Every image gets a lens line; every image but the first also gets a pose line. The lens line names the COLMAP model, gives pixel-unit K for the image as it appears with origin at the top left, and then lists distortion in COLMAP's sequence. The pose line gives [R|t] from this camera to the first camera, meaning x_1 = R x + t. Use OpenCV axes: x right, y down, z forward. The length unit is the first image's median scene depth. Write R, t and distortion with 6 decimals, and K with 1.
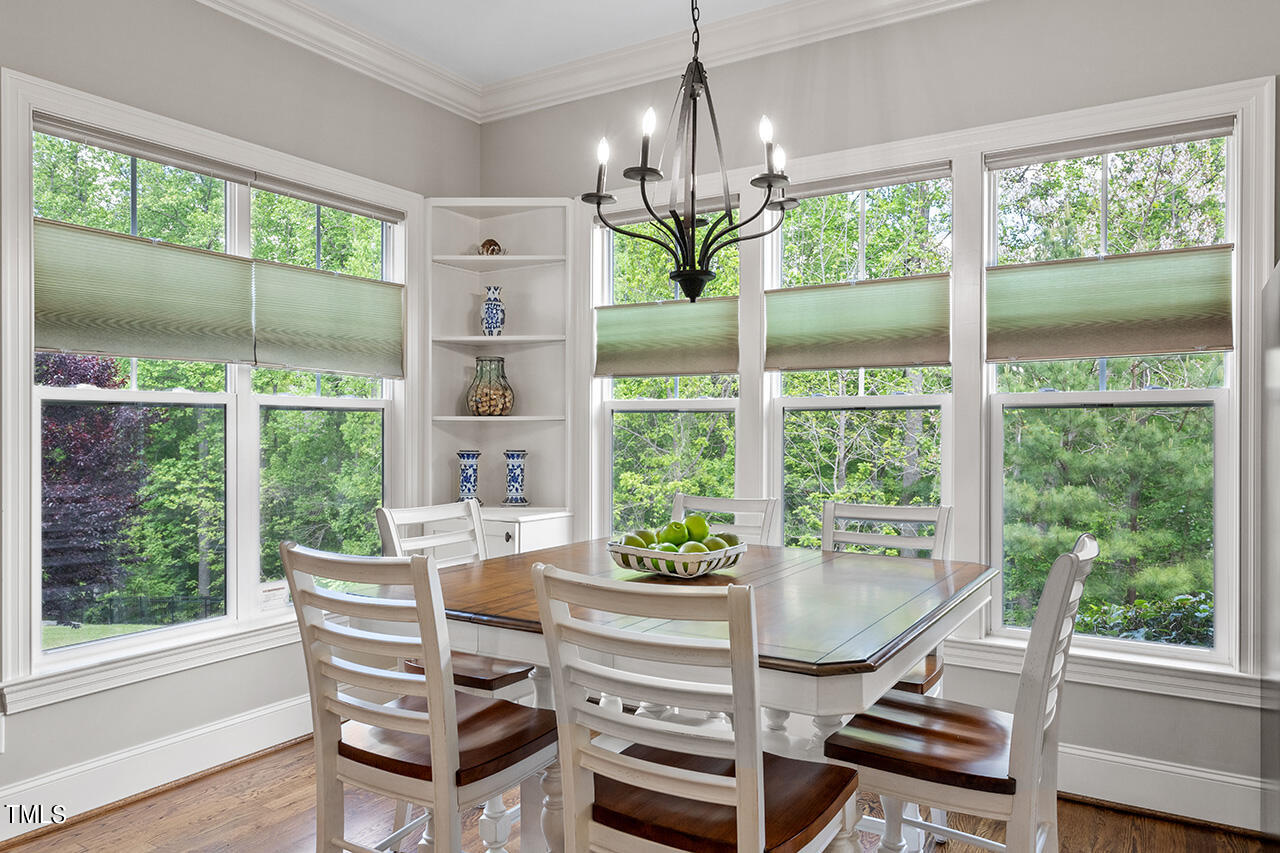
lens RADIAL K [[881.7, 0, 641.0], [0, 881.7, 433.4], [0, 0, 1]] dist [0.009998, 0.001744]
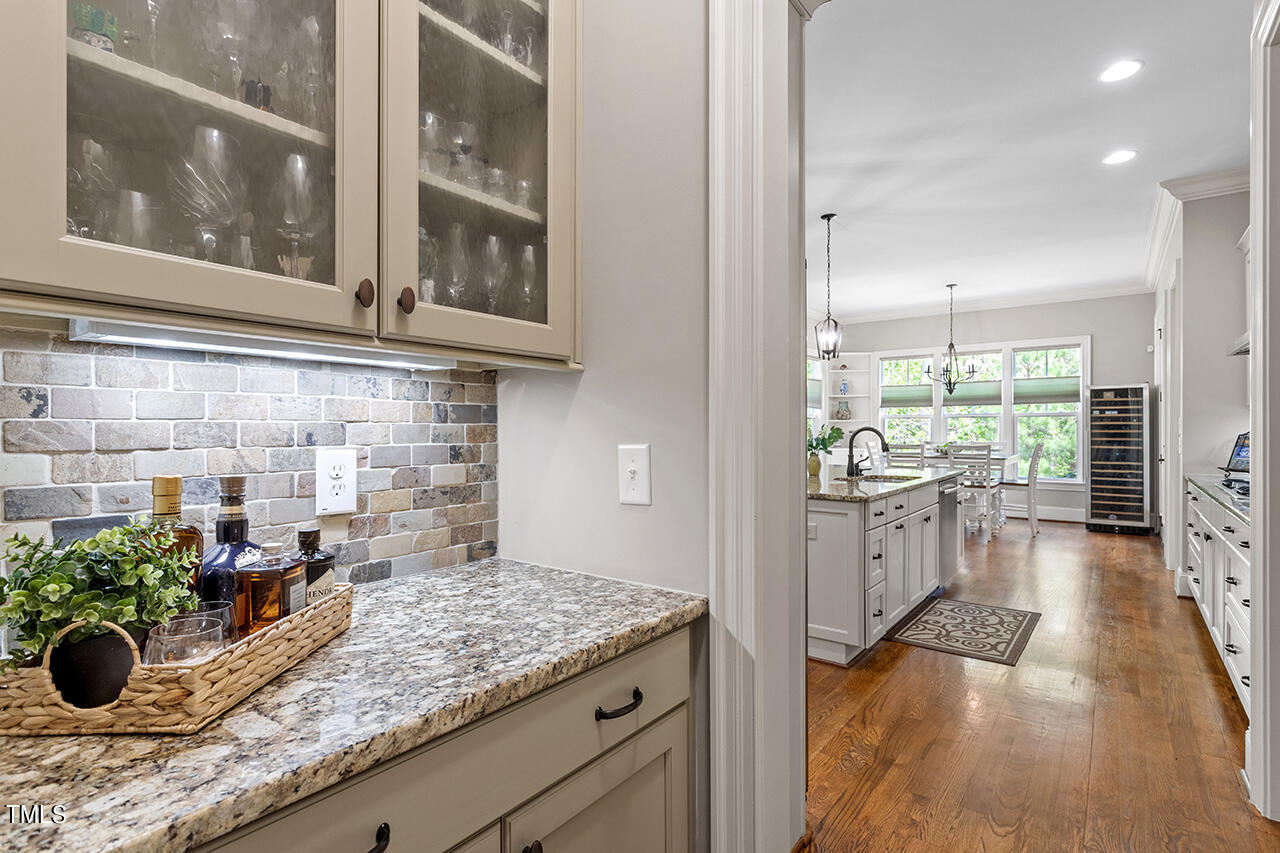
lens RADIAL K [[617.7, 0, 644.7], [0, 617.7, 429.9], [0, 0, 1]] dist [0.000024, -0.000380]
pose [[0.994413, -0.004758, -0.105454, -0.652221], [0.004469, 0.999986, -0.002978, 0.019762], [0.105467, 0.002490, 0.994420, -1.297884]]
